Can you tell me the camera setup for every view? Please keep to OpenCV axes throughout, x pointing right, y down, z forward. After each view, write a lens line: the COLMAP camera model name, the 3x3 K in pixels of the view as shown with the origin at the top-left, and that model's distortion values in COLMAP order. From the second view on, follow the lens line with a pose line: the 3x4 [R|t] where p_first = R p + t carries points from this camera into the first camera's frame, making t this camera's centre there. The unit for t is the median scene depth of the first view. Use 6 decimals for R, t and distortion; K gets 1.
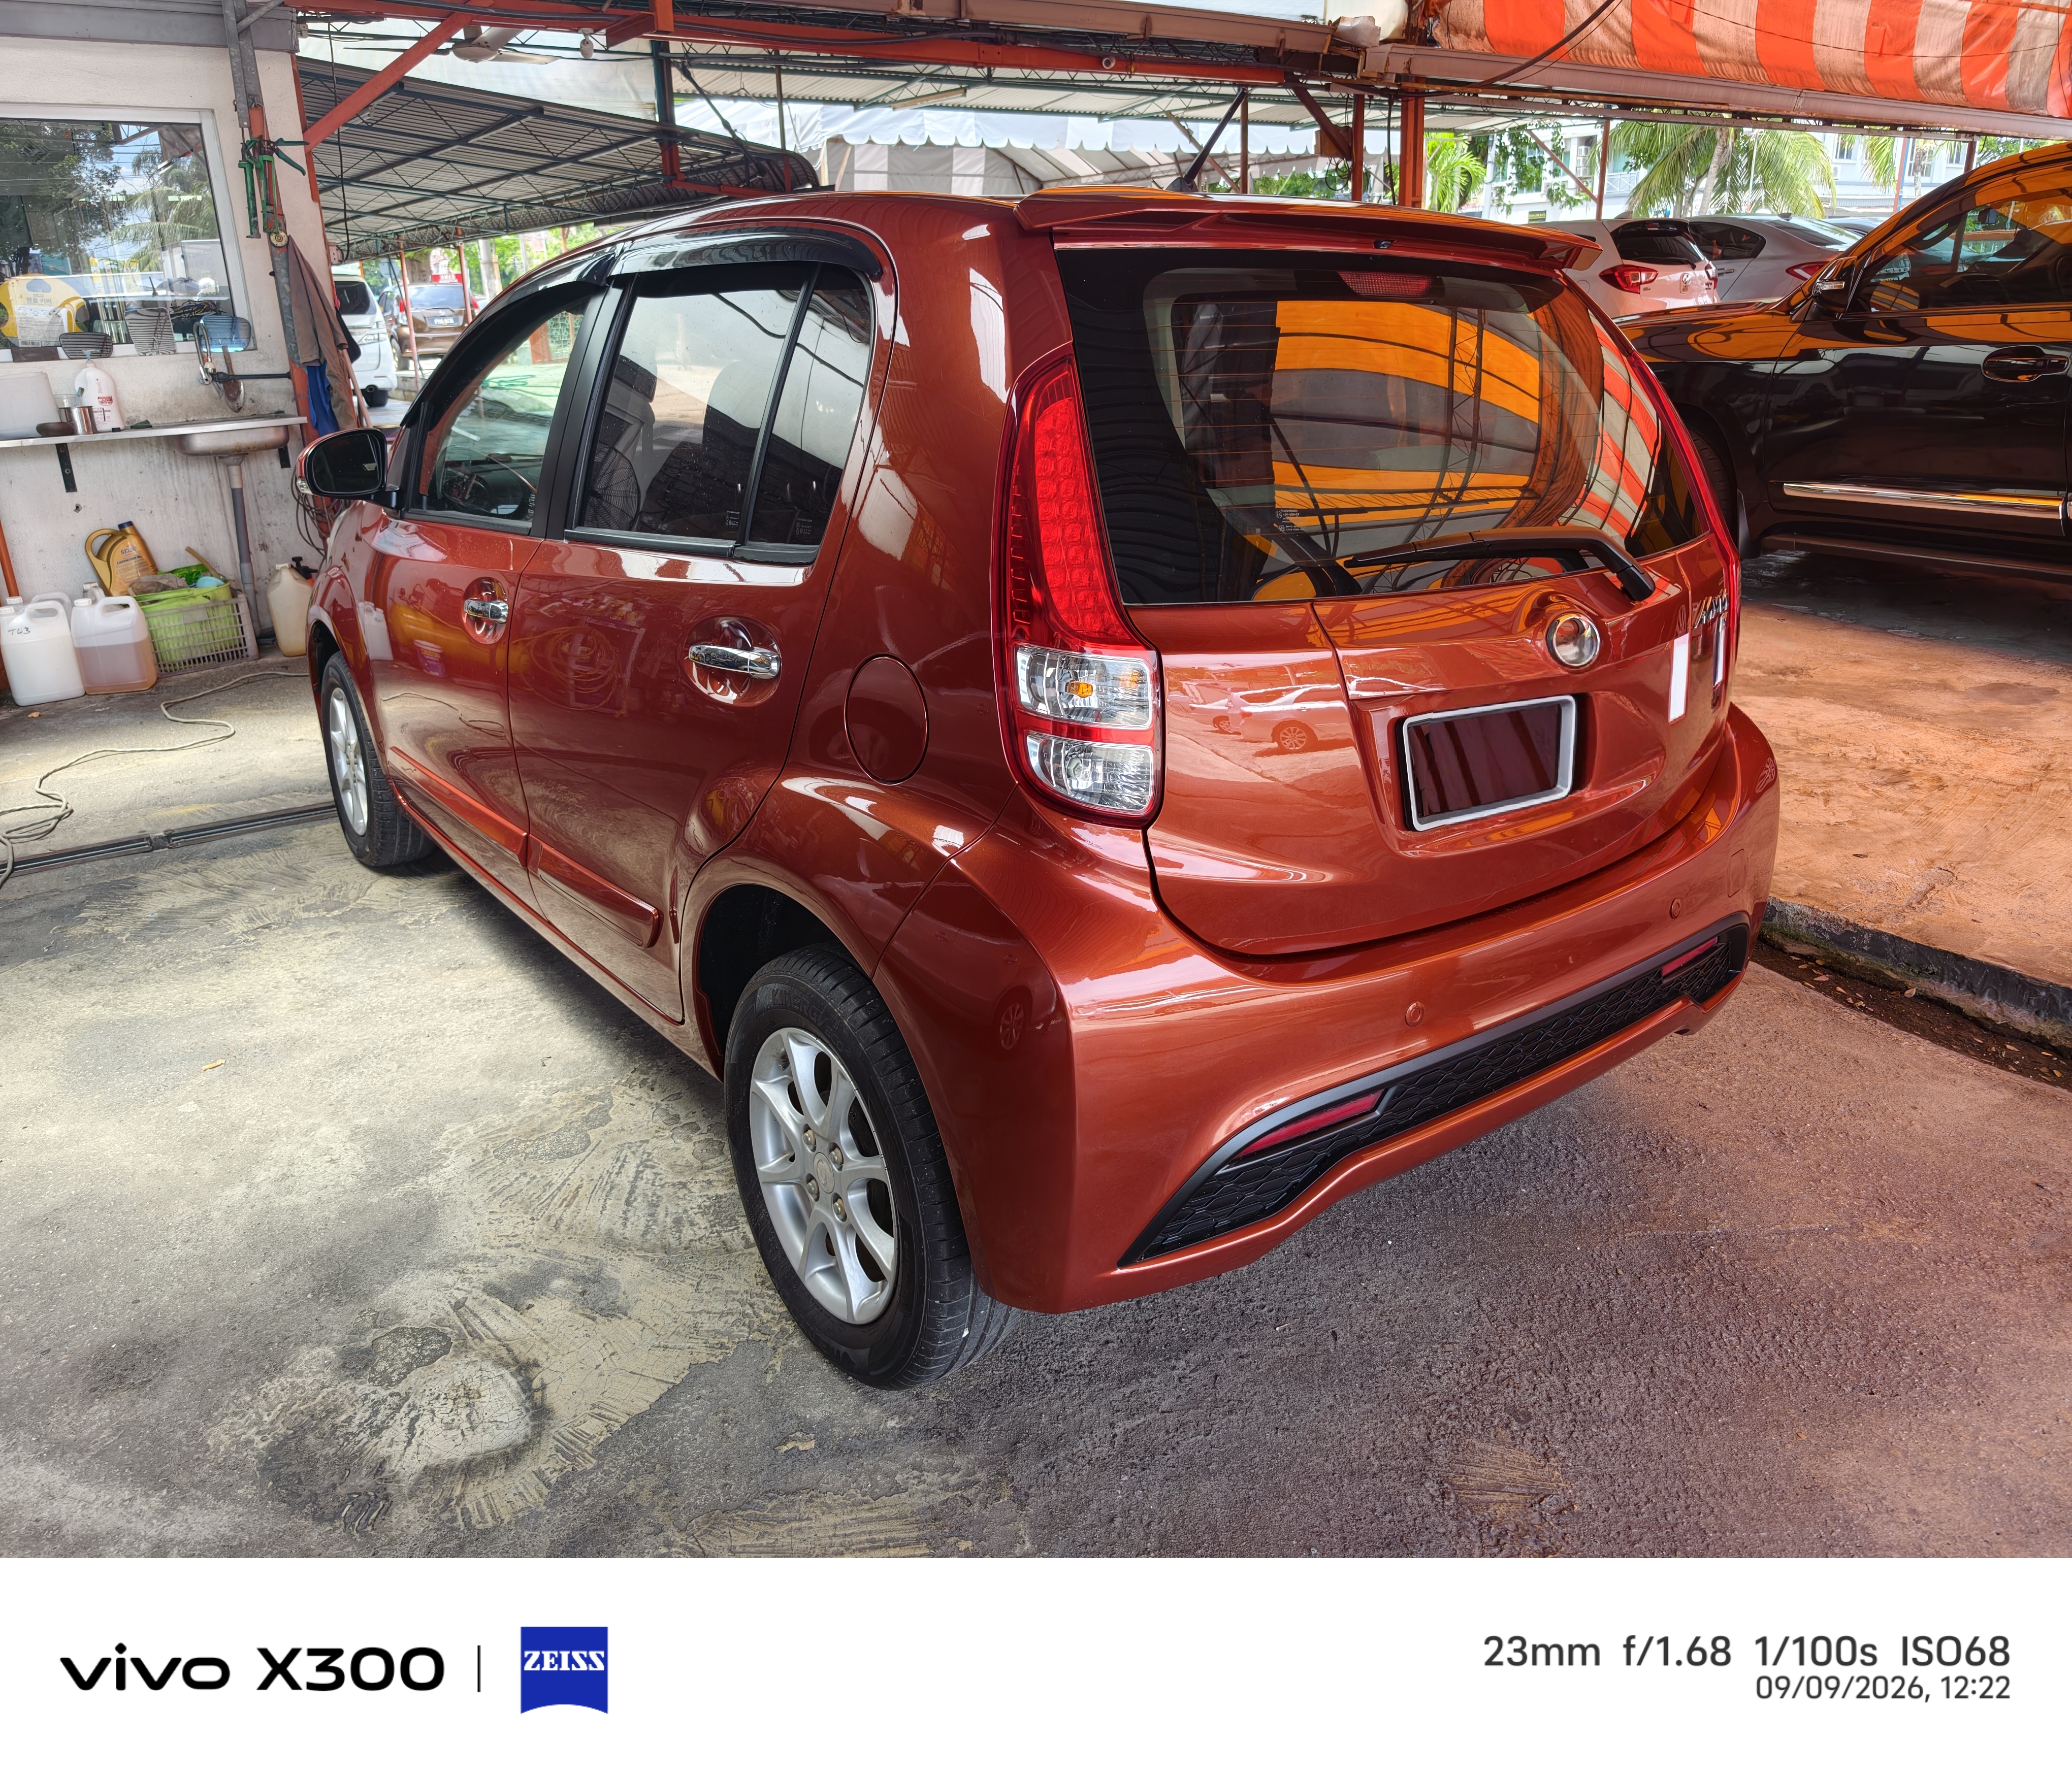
lens RADIAL K [[1588.3, 0, 1036.0], [0, 1588.3, 889.5], [0, 0, 1]] dist [-0.023581, 0.013698]
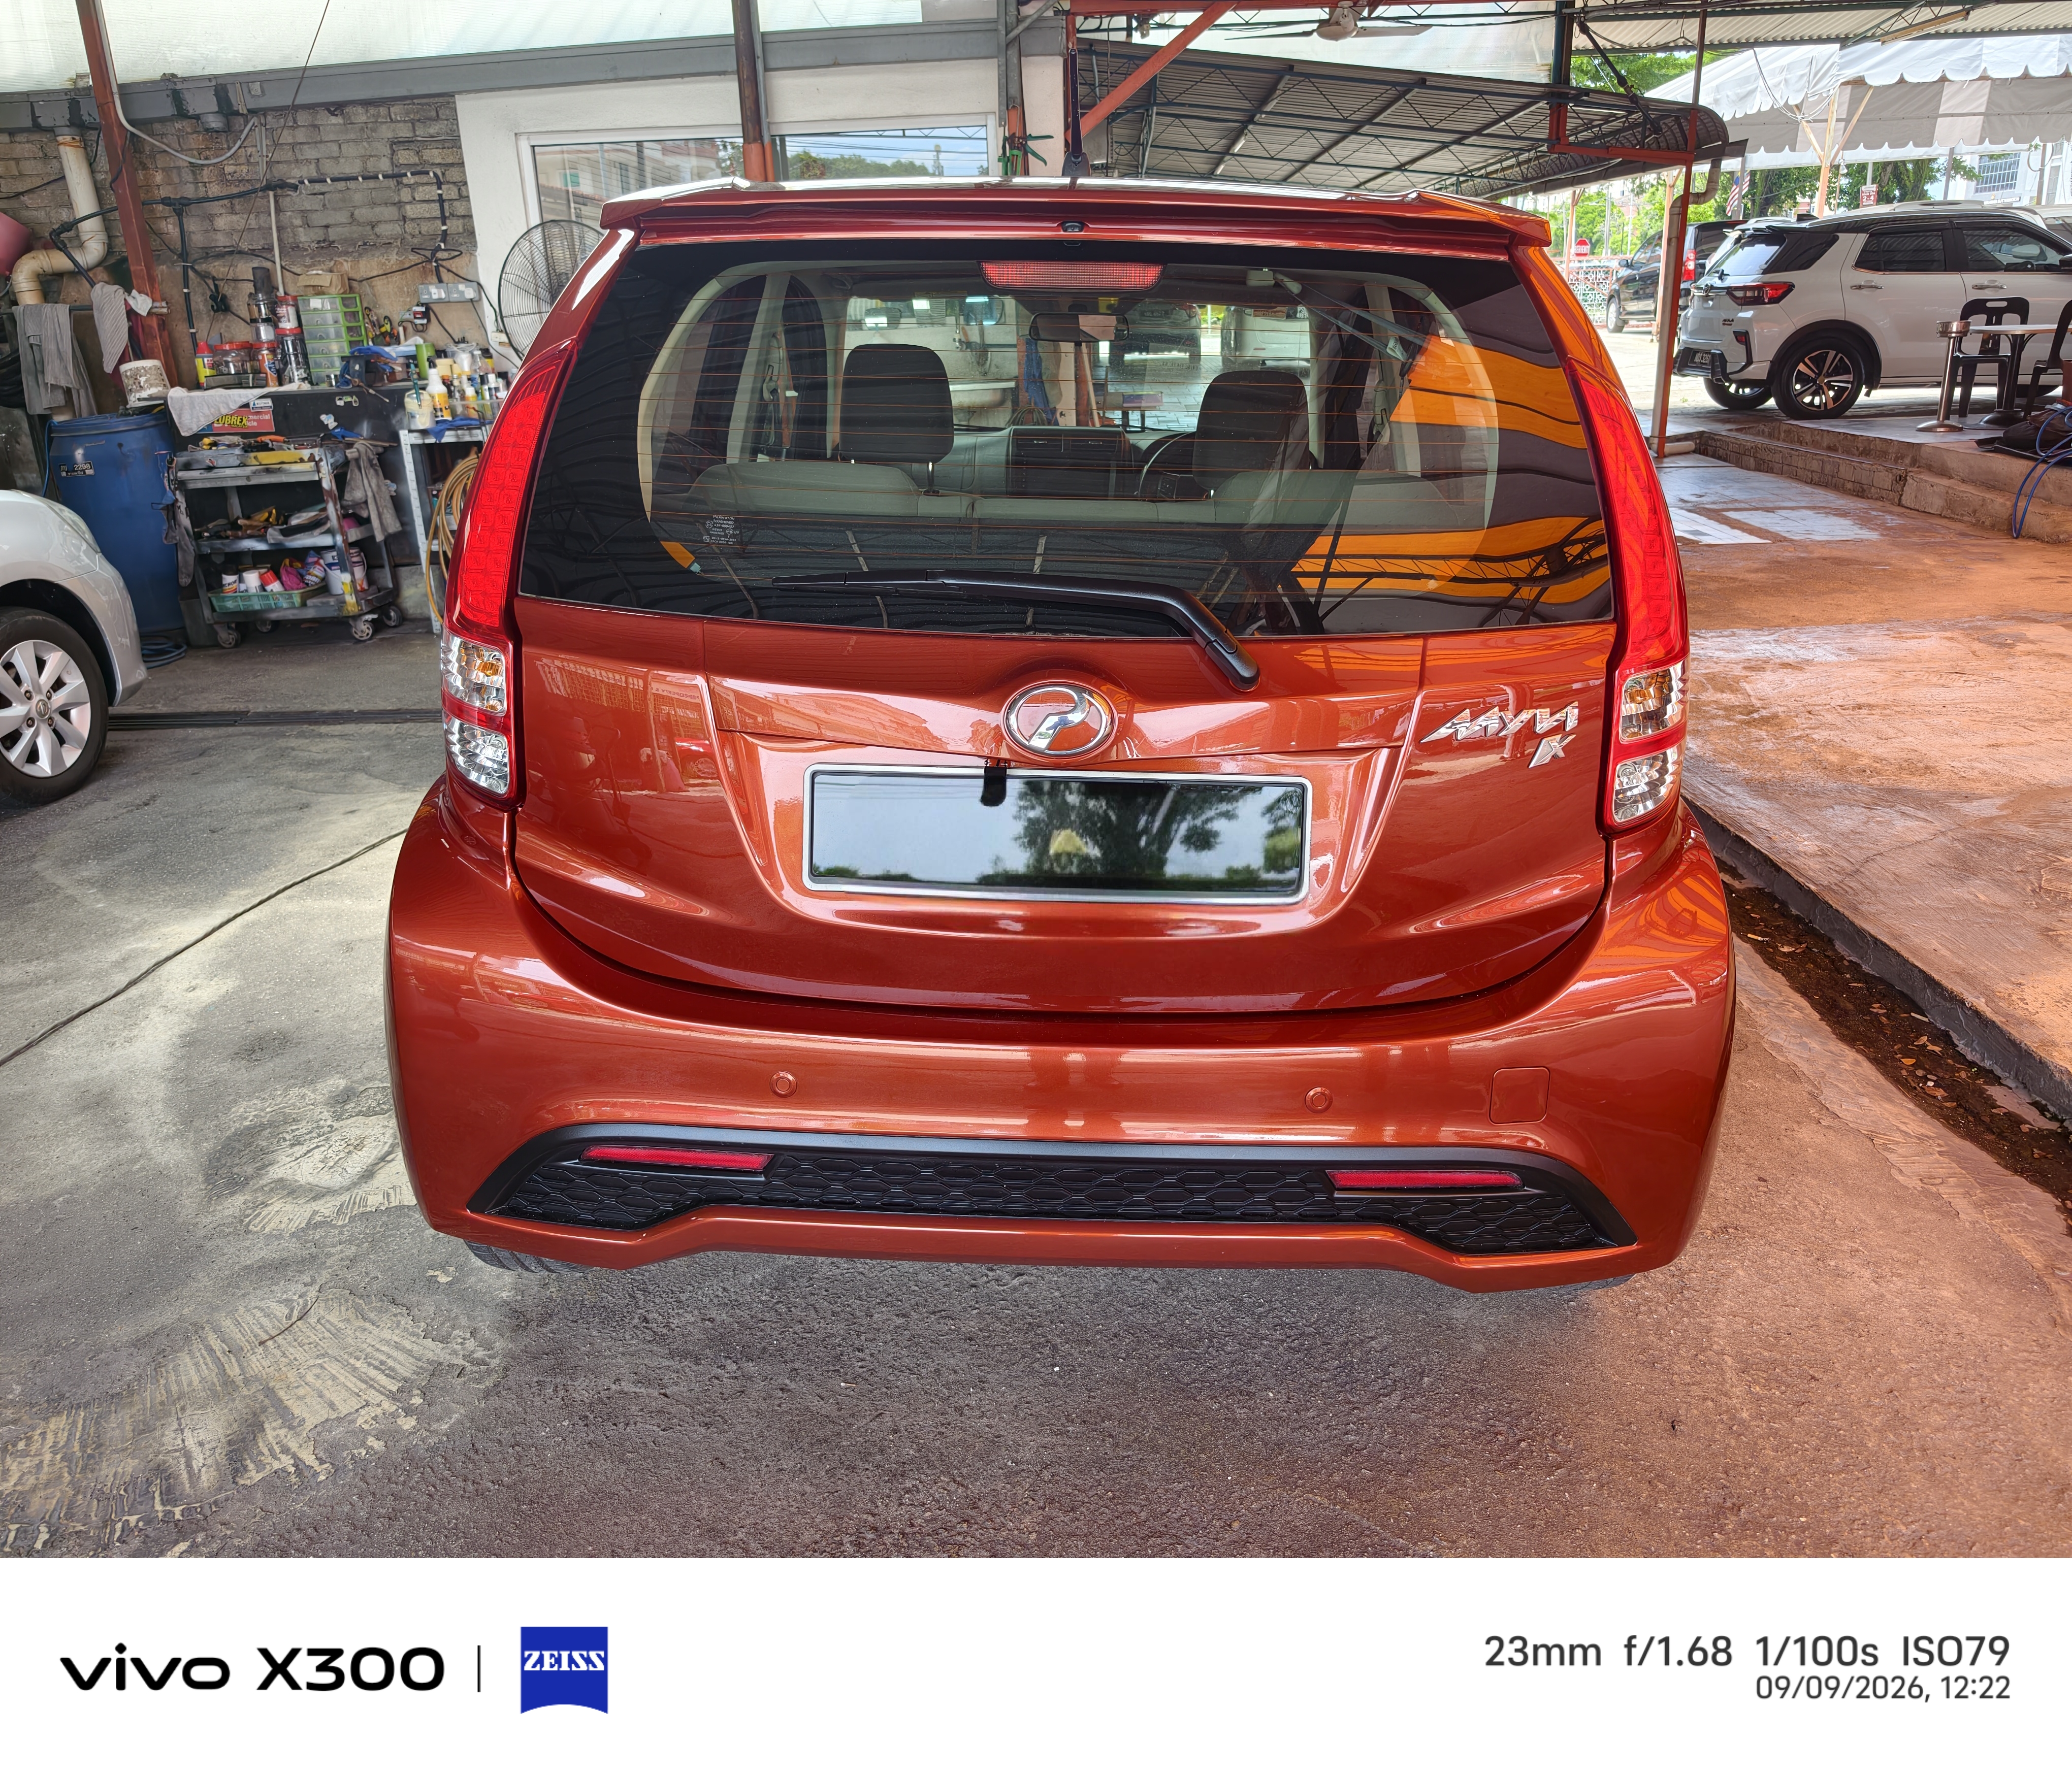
lens RADIAL K [[1588.3, 0, 1036.0], [0, 1588.3, 889.5], [0, 0, 1]] dist [-0.023581, 0.013698]
pose [[0.765446, 0.221595, -0.604143, 0.206765], [-0.210412, 0.973419, 0.090451, -0.033683], [0.608128, 0.057883, 0.791726, 0.086801]]
